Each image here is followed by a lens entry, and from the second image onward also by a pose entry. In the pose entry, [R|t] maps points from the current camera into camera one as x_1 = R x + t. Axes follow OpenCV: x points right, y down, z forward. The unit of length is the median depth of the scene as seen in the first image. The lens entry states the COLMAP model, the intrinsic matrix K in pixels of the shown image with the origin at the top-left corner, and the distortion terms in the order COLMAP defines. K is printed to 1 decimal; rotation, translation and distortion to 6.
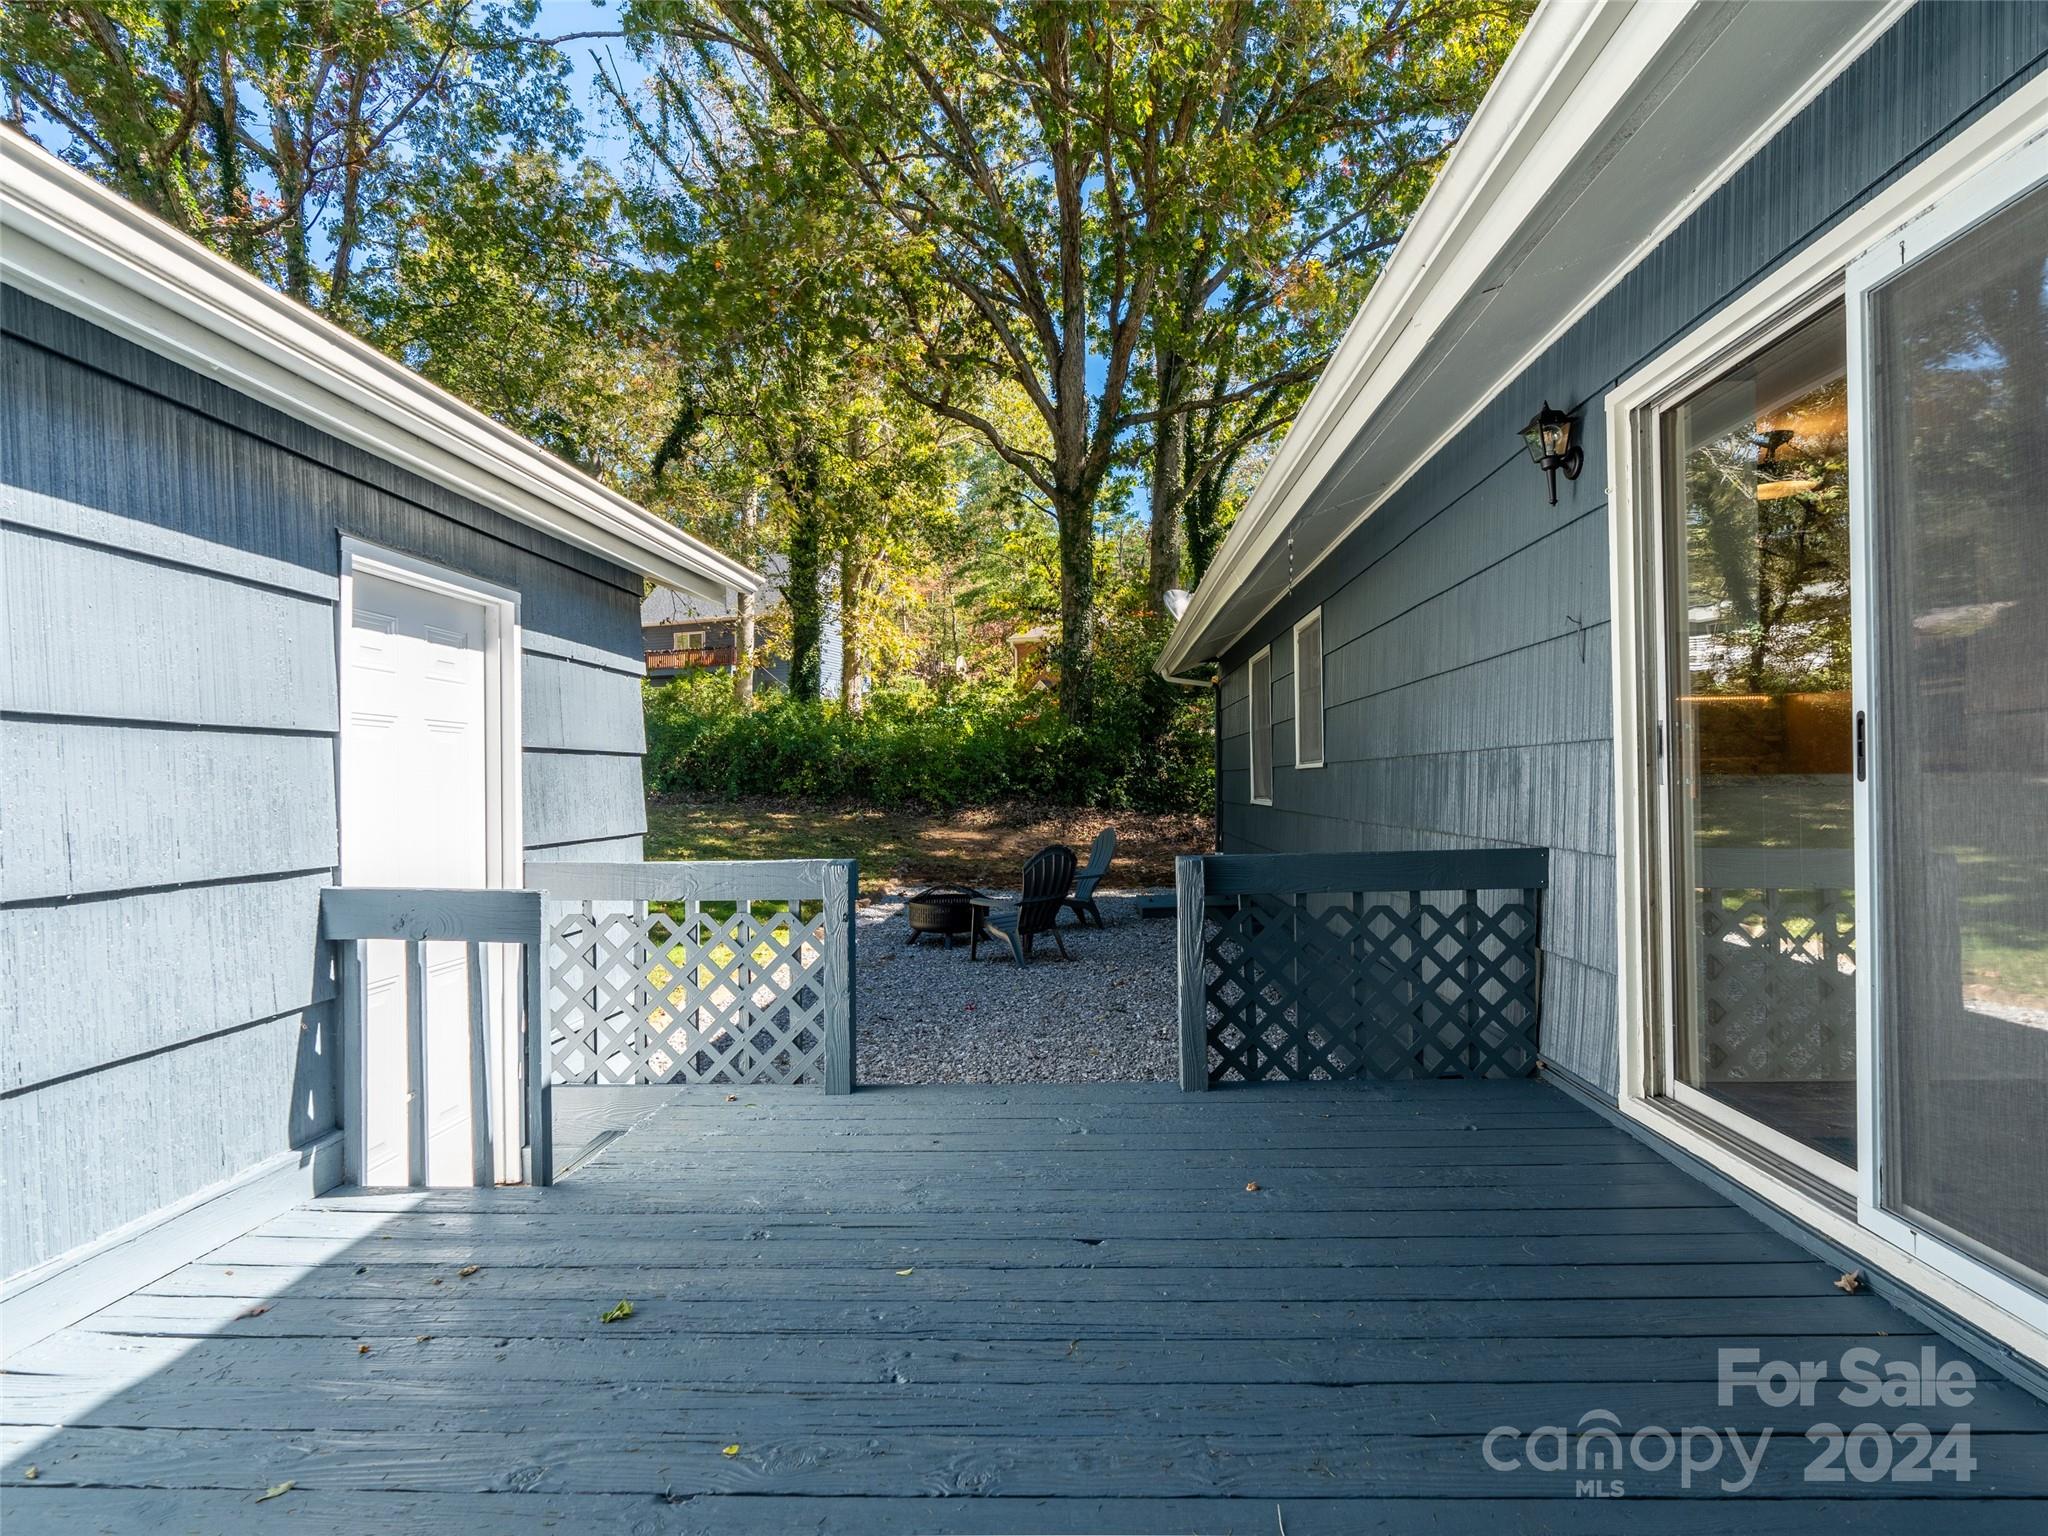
lens RADIAL K [[1049.8, 0, 1024.5], [0, 1049.8, 781.0], [0, 0, 1]] dist [-0.003775, 0.001575]
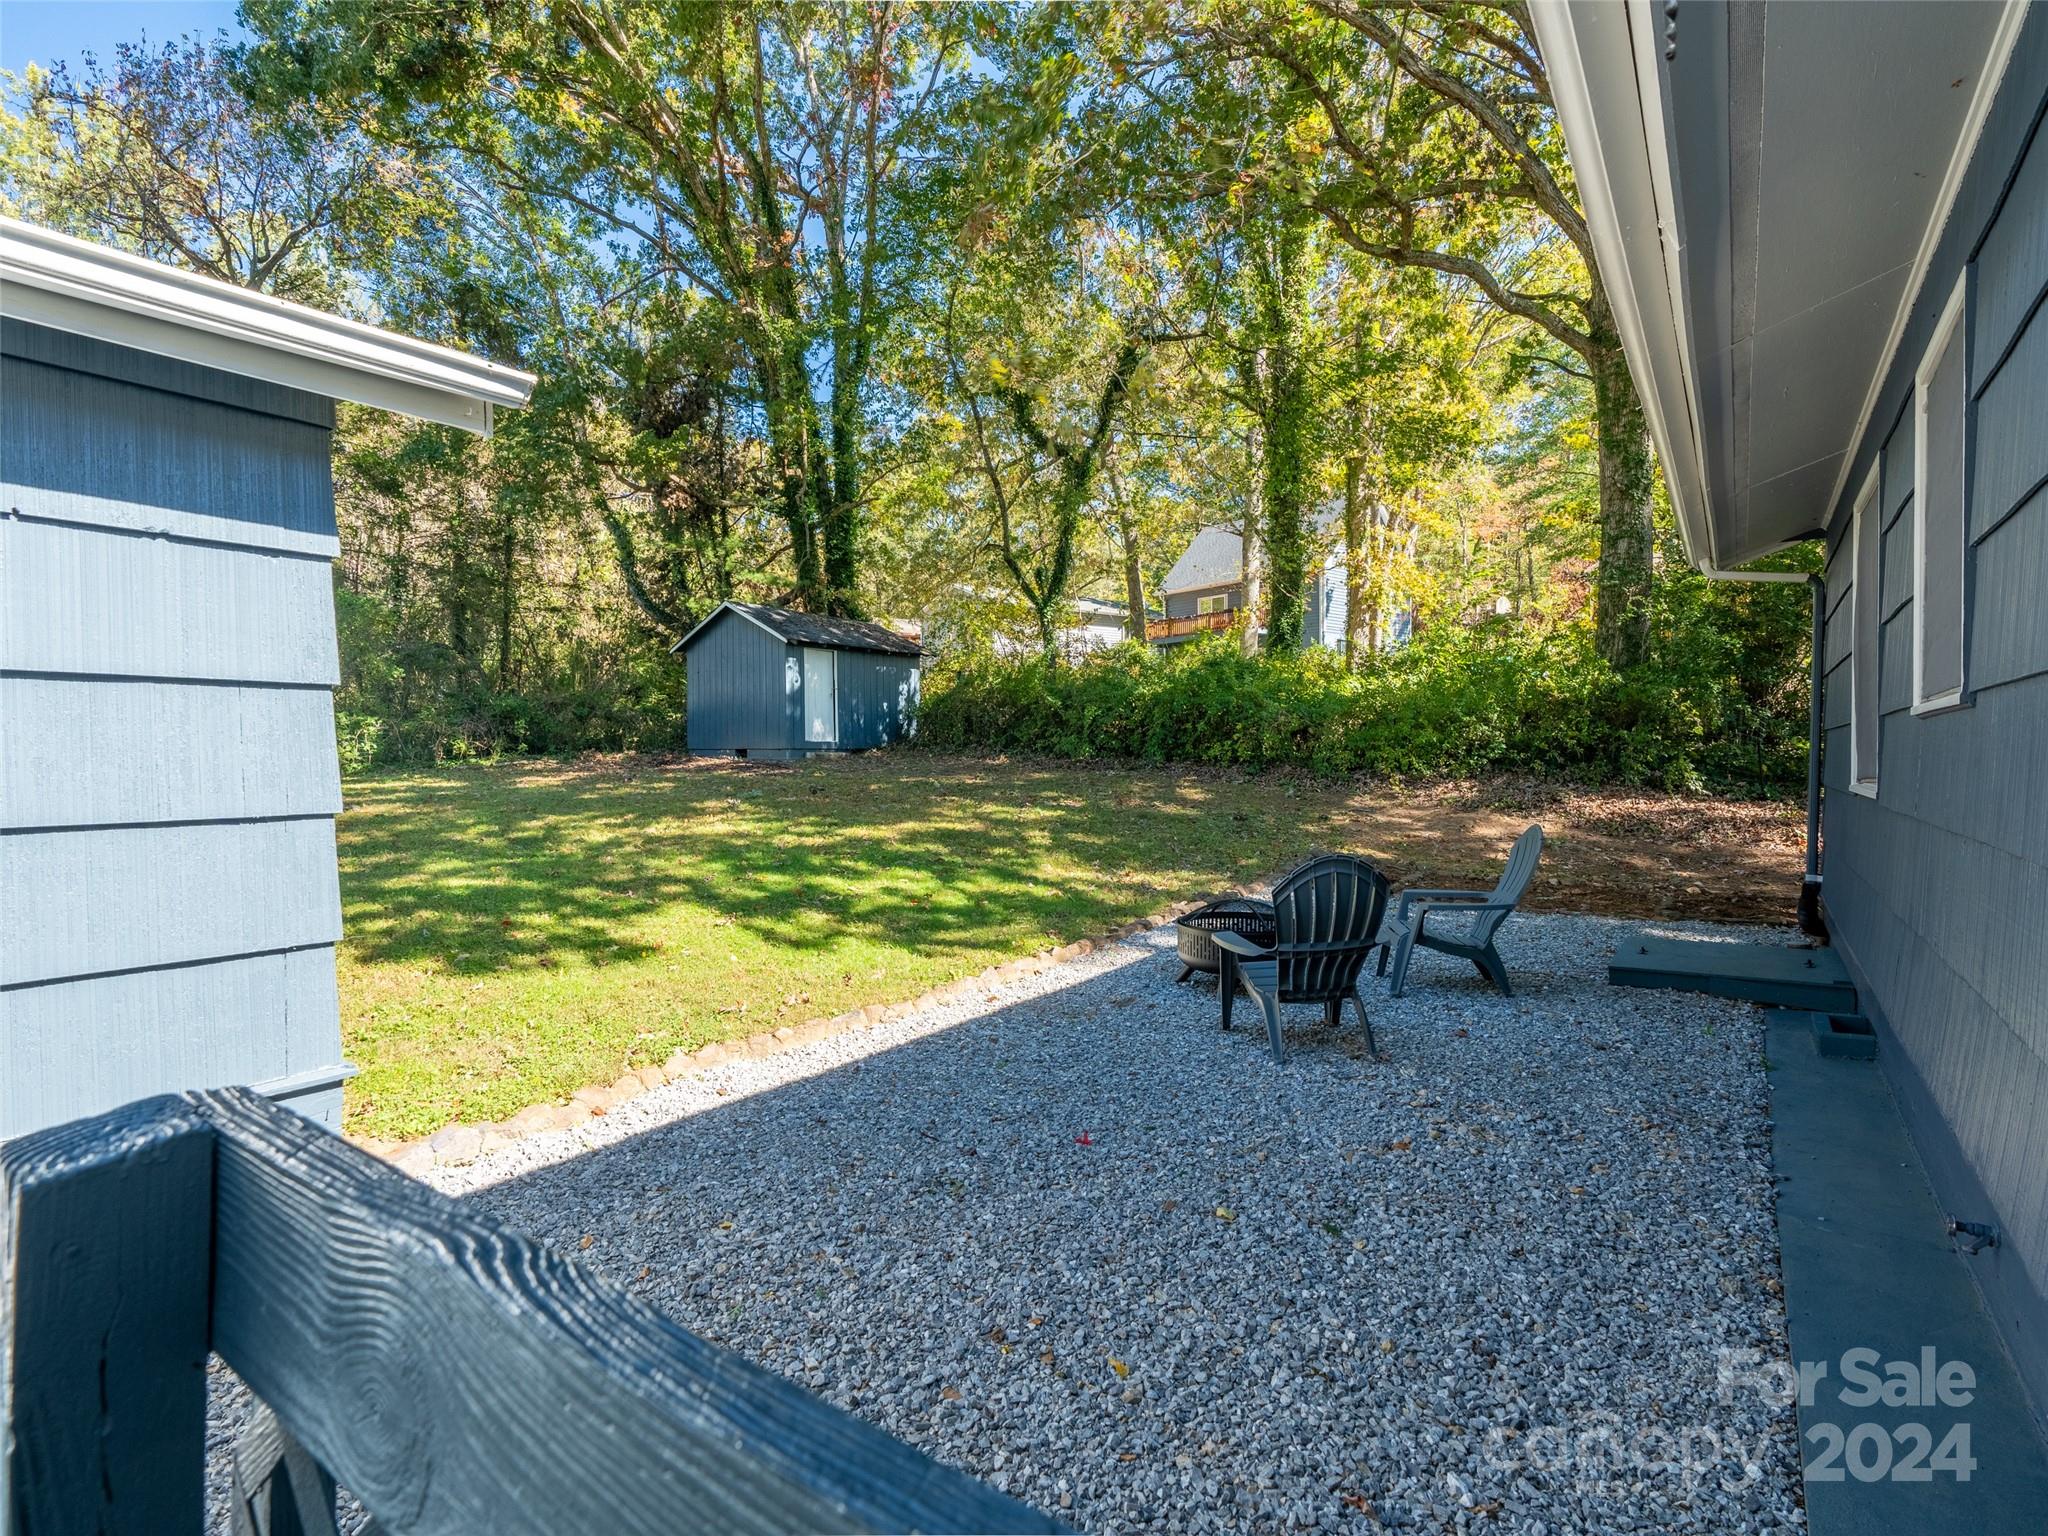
lens RADIAL K [[970.6, 0, 1037.2], [0, 970.6, 782.4], [0, 0, 1]] dist [-0.001576, -0.000047]
pose [[0.830427, 0.024268, -0.556598, 0.097391], [-0.005326, 0.999351, 0.035625, 0.001916], [0.557102, -0.026620, 0.830017, 0.252244]]
